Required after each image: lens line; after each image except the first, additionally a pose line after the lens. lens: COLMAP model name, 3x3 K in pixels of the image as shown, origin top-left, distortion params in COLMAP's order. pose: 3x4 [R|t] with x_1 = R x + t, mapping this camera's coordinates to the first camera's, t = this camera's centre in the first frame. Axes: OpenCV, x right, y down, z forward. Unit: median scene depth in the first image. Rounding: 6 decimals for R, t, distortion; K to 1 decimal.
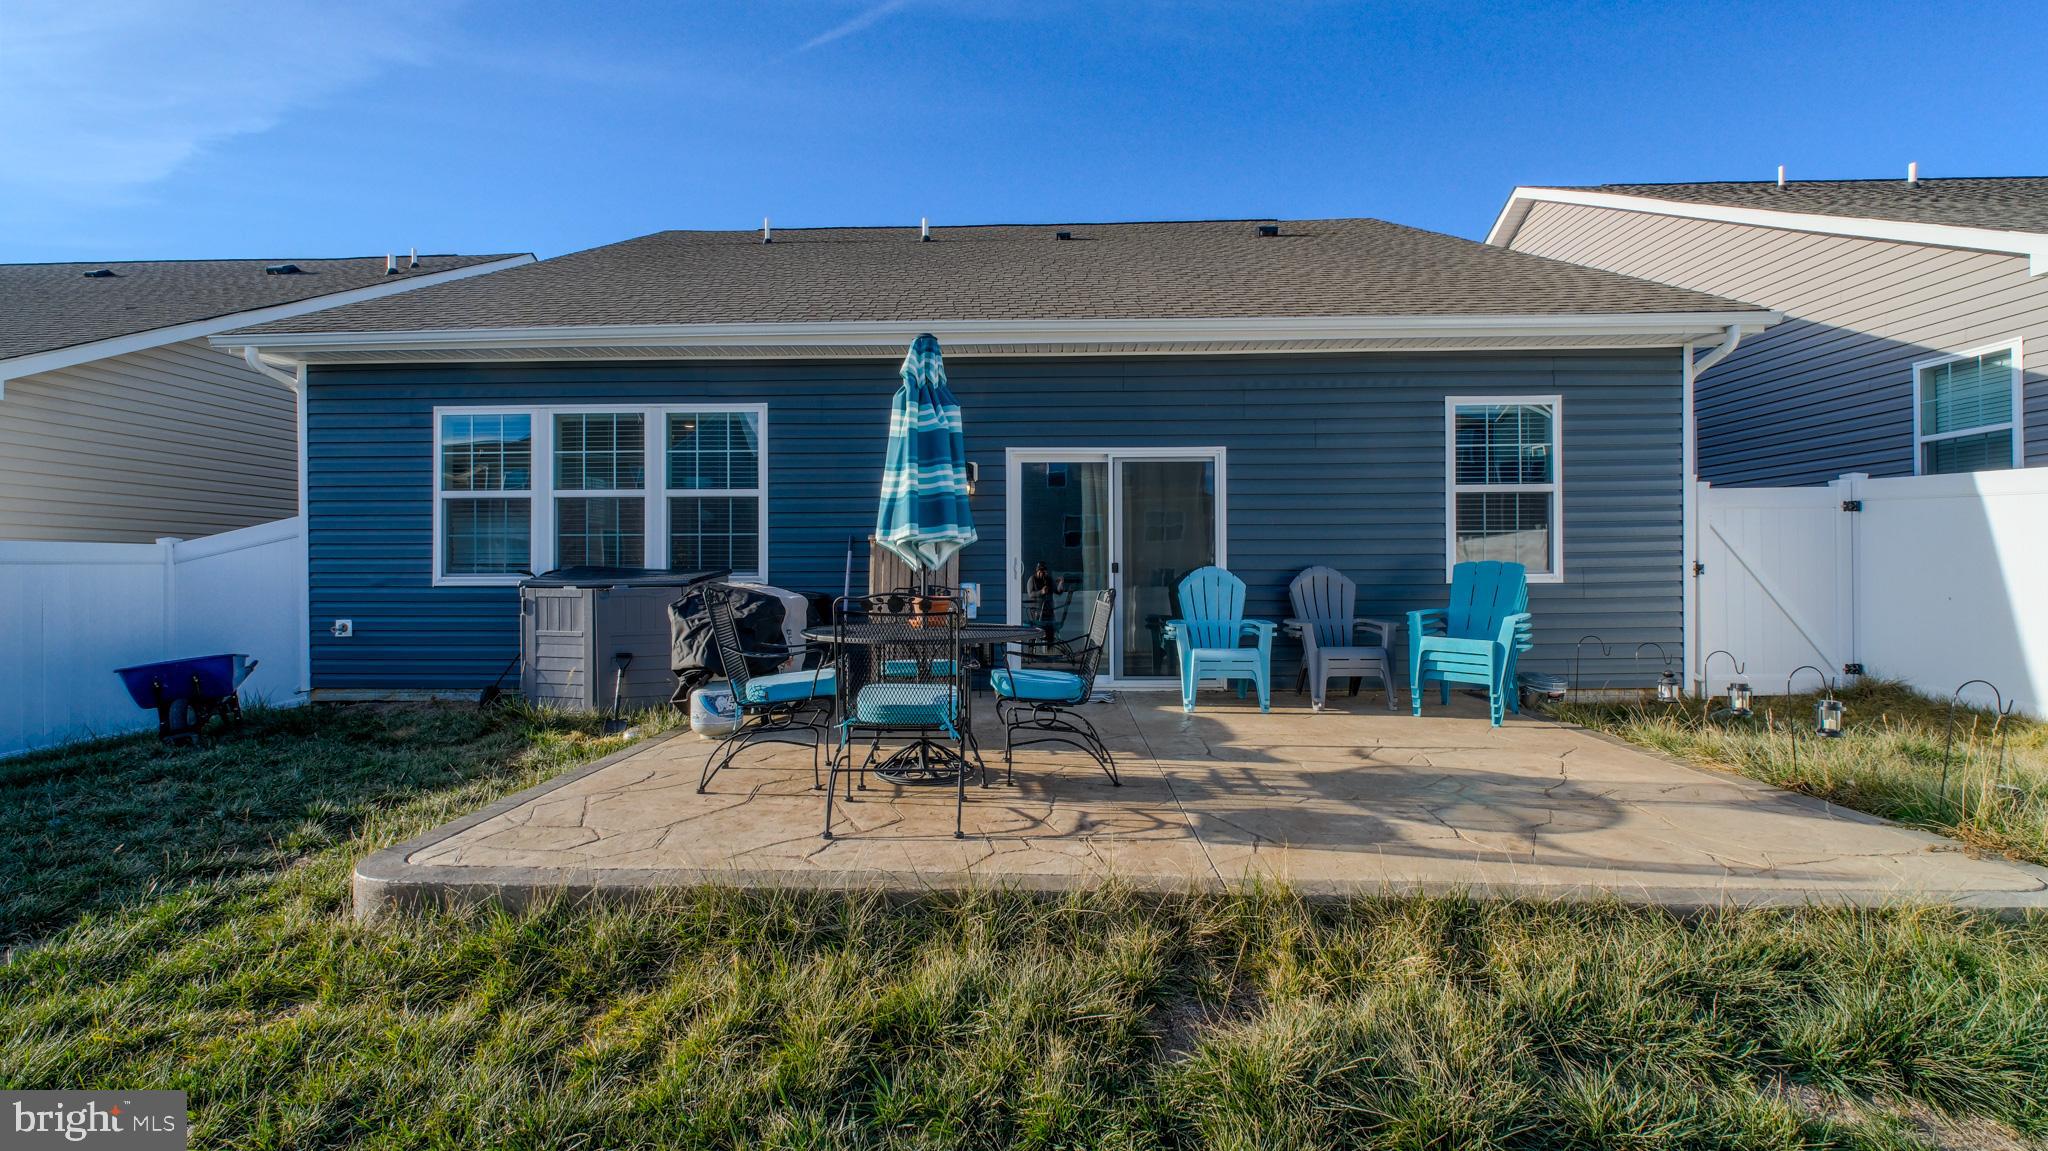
lens RADIAL K [[847.9, 0, 1027.3], [0, 847.9, 572.5], [0, 0, 1]] dist [0.000895, 0.000218]
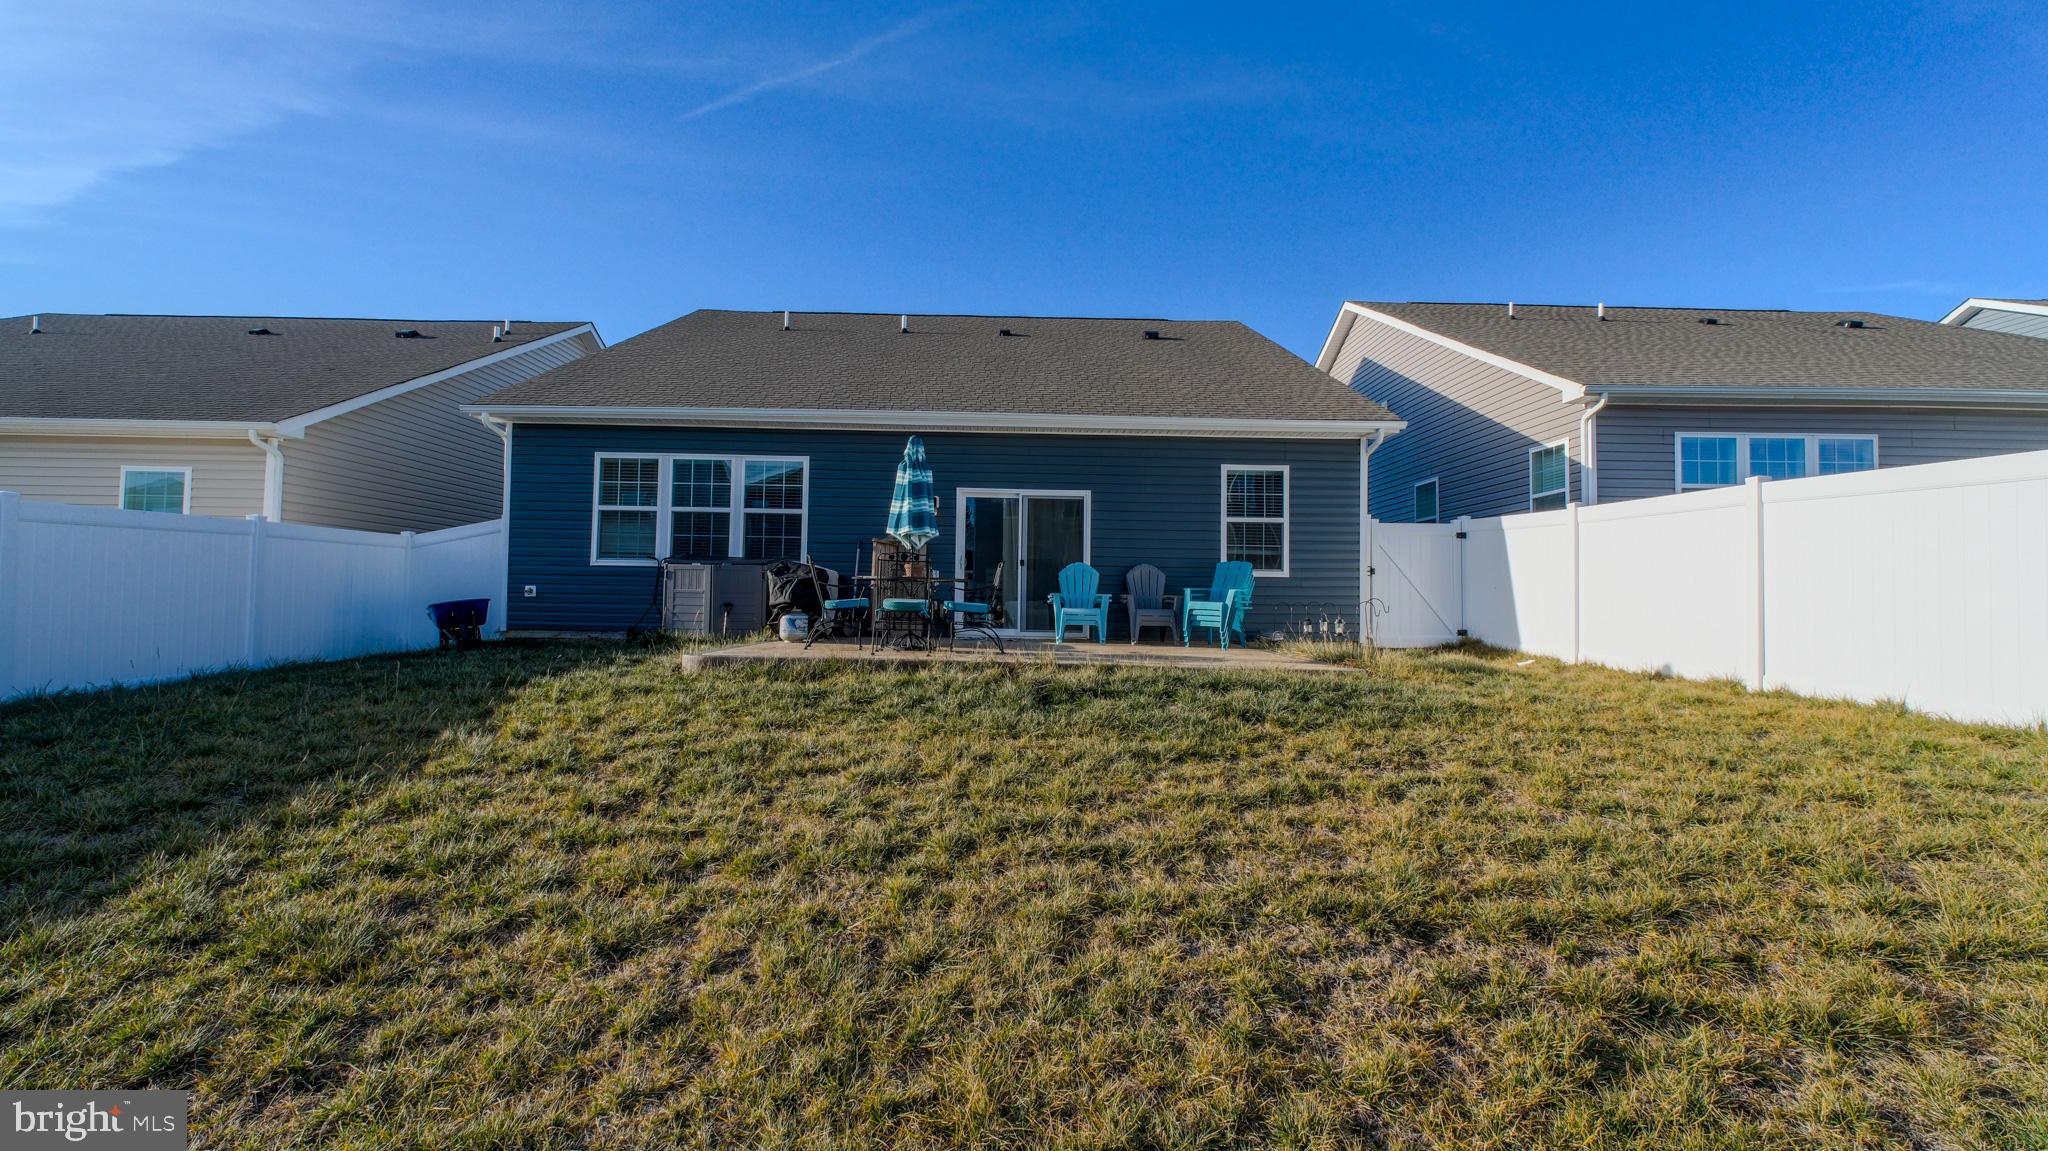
lens RADIAL K [[847.9, 0, 1029.9], [0, 847.9, 576.9], [0, 0, 1]] dist [0.000895, 0.000218]
pose [[0.998445, 0.020946, 0.051657, 0.033925], [-0.019361, 0.999332, -0.030997, 0.072231], [-0.052272, 0.029949, 0.998184, -0.629328]]
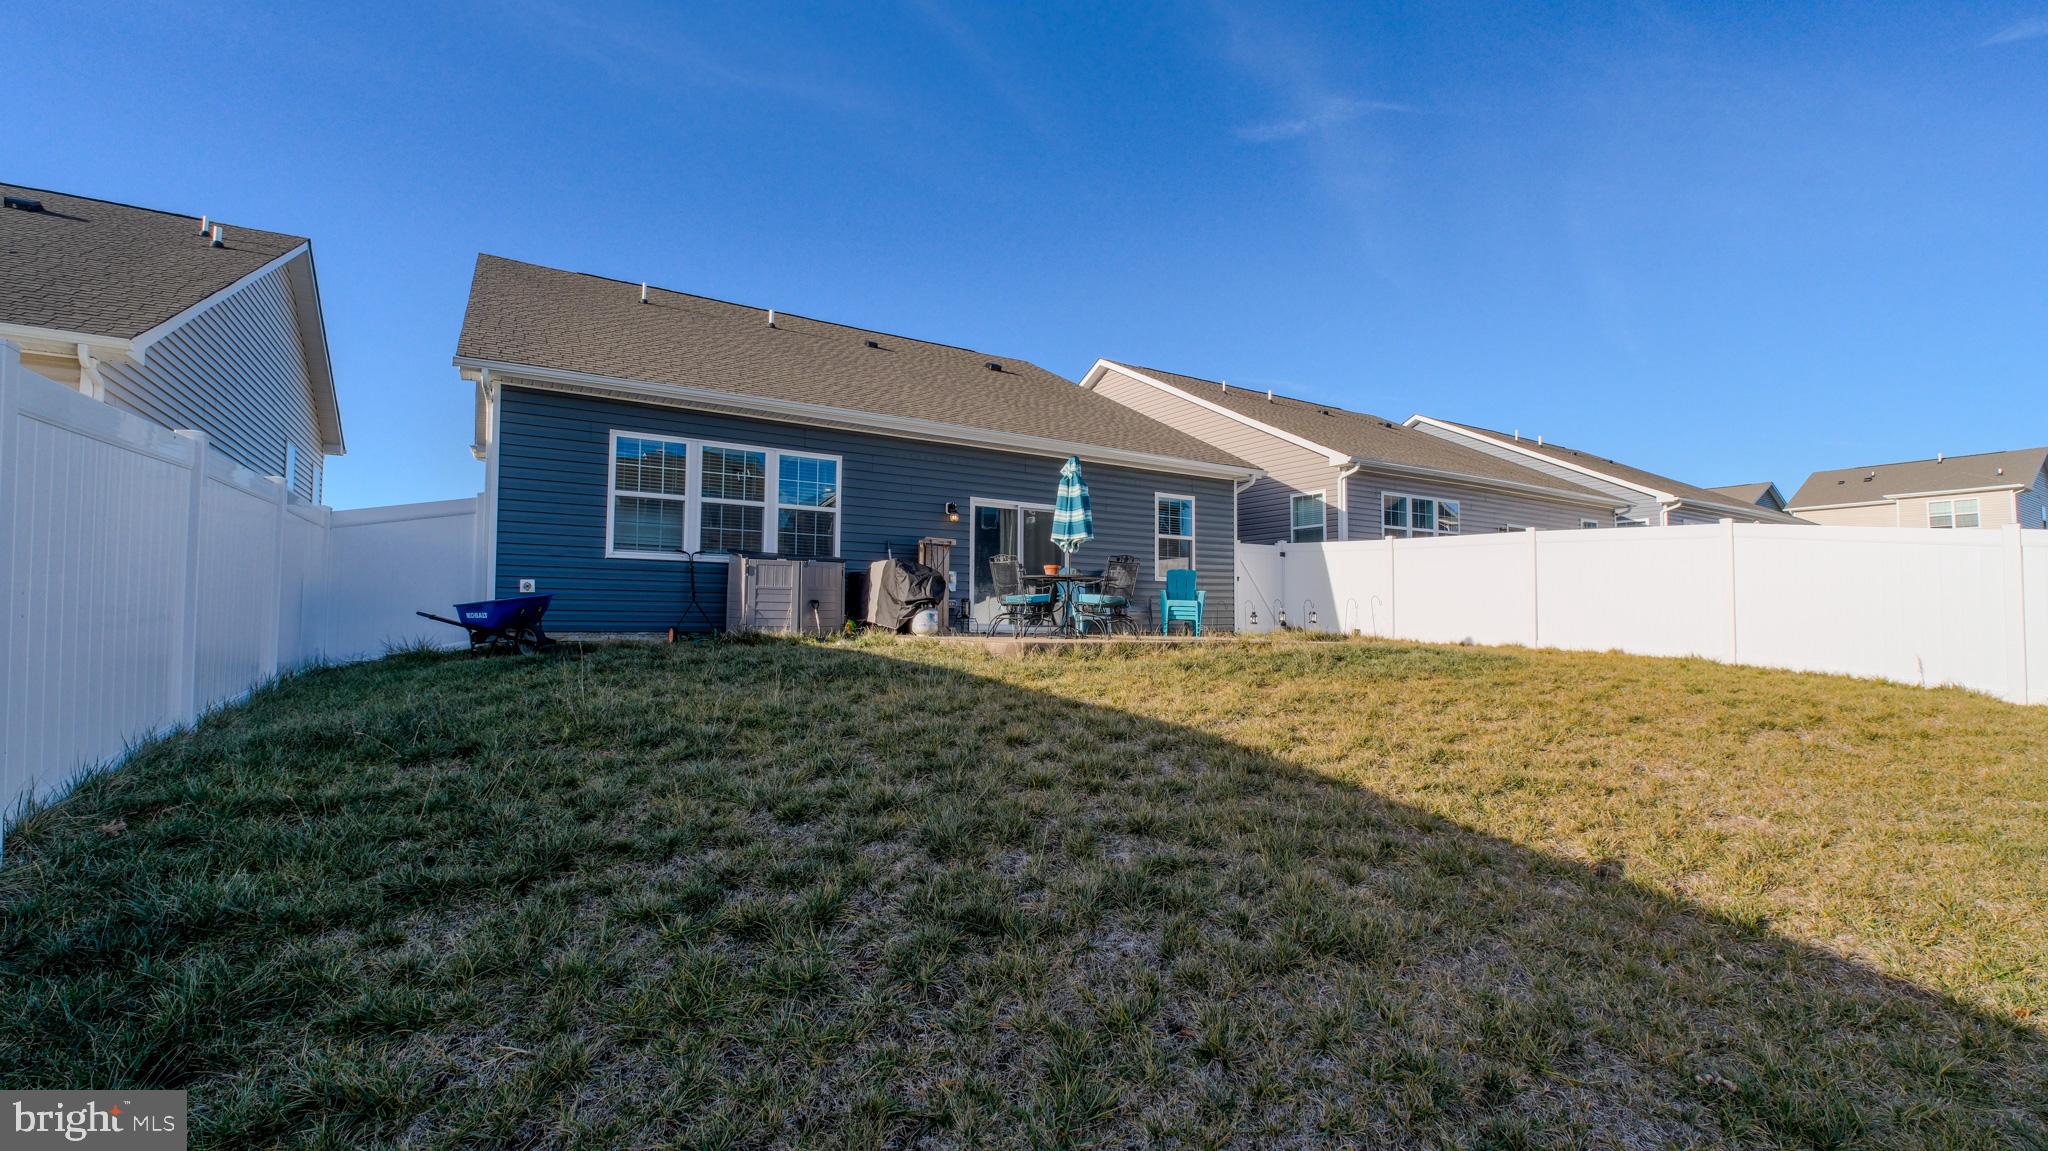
lens RADIAL K [[847.9, 0, 1031.3], [0, 847.9, 581.2], [0, 0, 1]] dist [0.000895, 0.000218]
pose [[0.825915, 0.035709, 0.562662, -0.926850], [-0.014045, 0.998986, -0.042783, 0.106694], [-0.563619, 0.027433, 0.825579, -0.550600]]
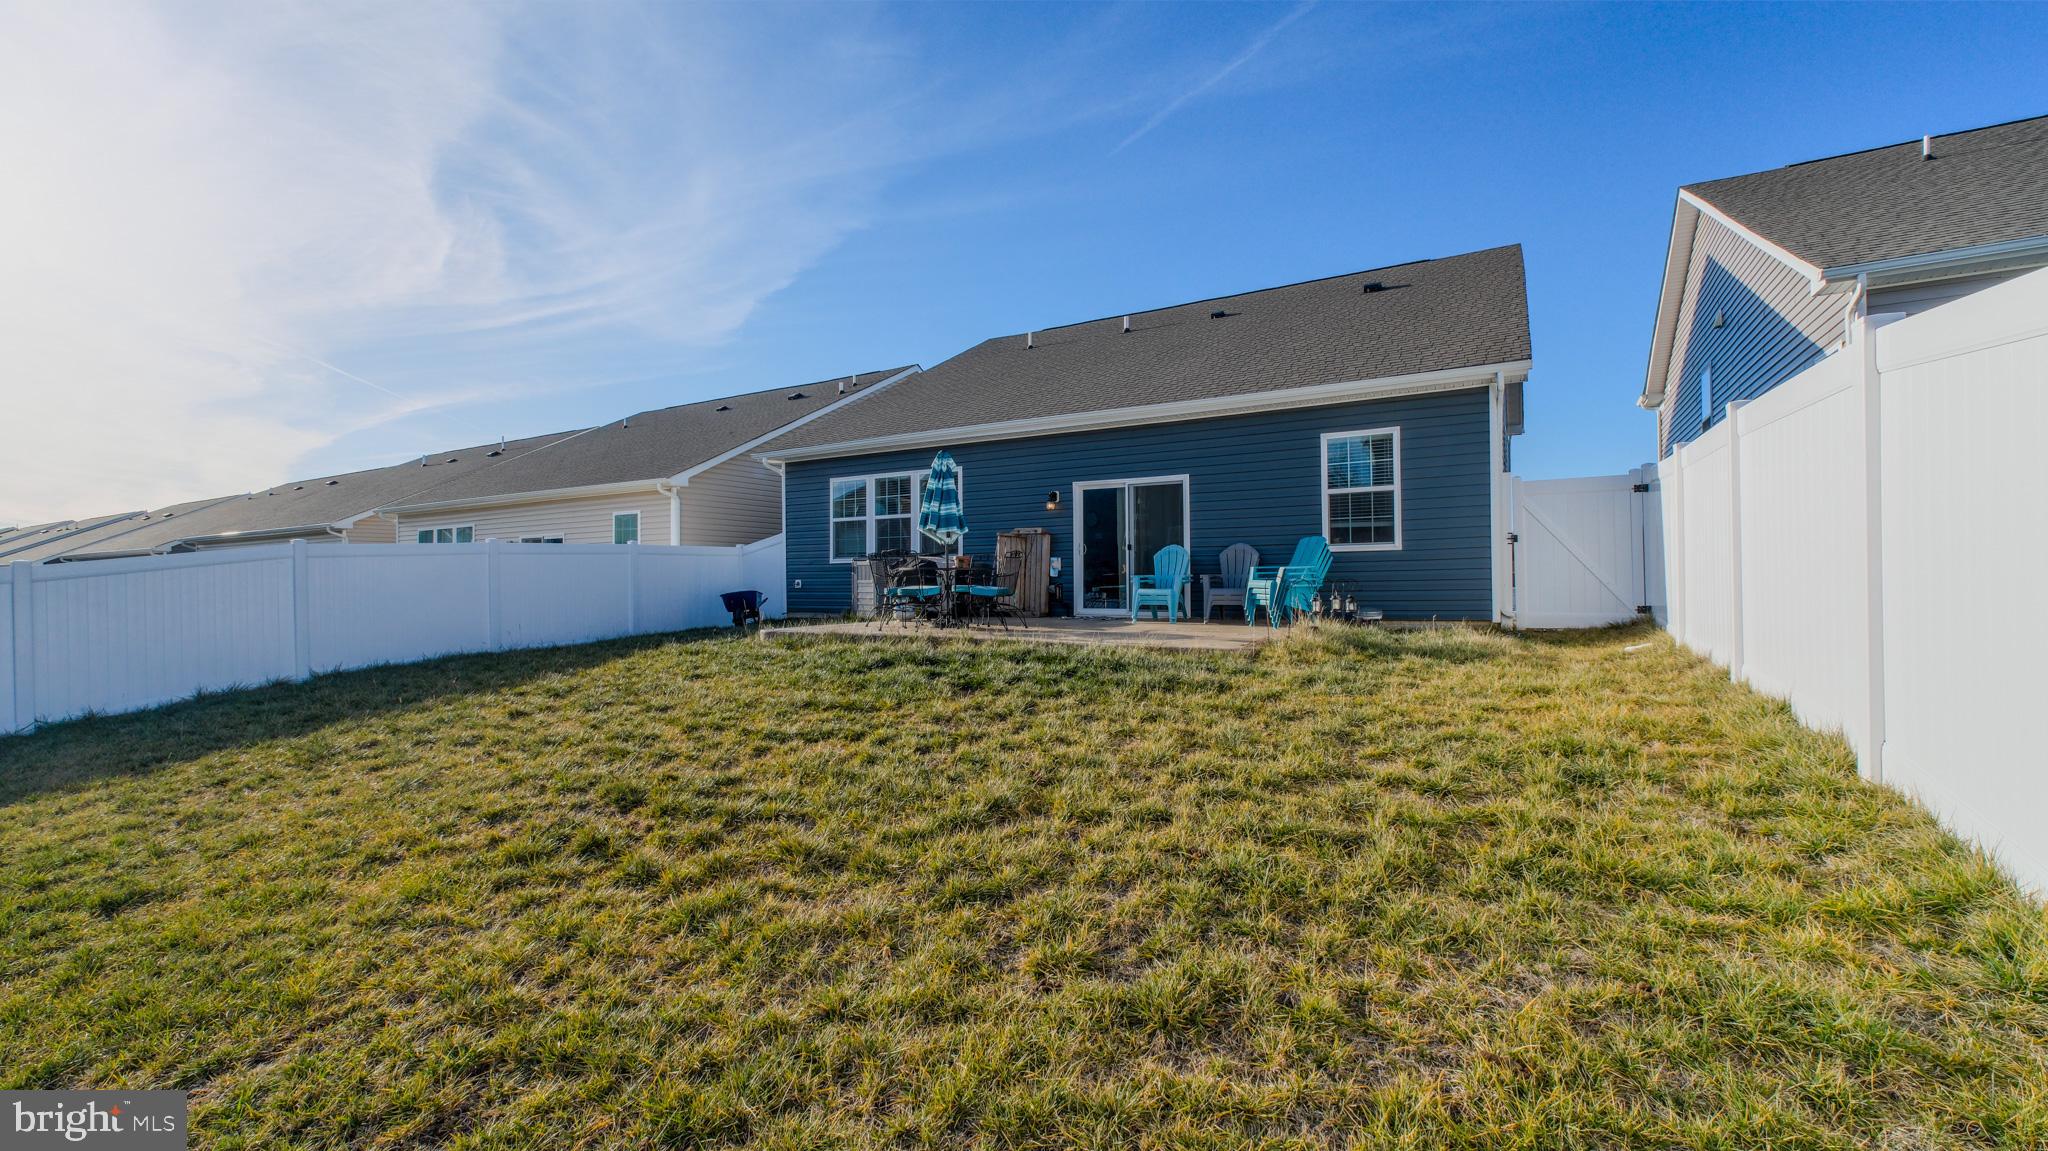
lens RADIAL K [[847.9, 0, 1035.9], [0, 847.9, 561.5], [0, 0, 1]] dist [0.000895, 0.000218]
pose [[0.882688, -0.014927, -0.469722, 0.749996], [0.001650, 0.999588, -0.028665, 0.073219], [0.469957, 0.024527, 0.882349, -0.622621]]
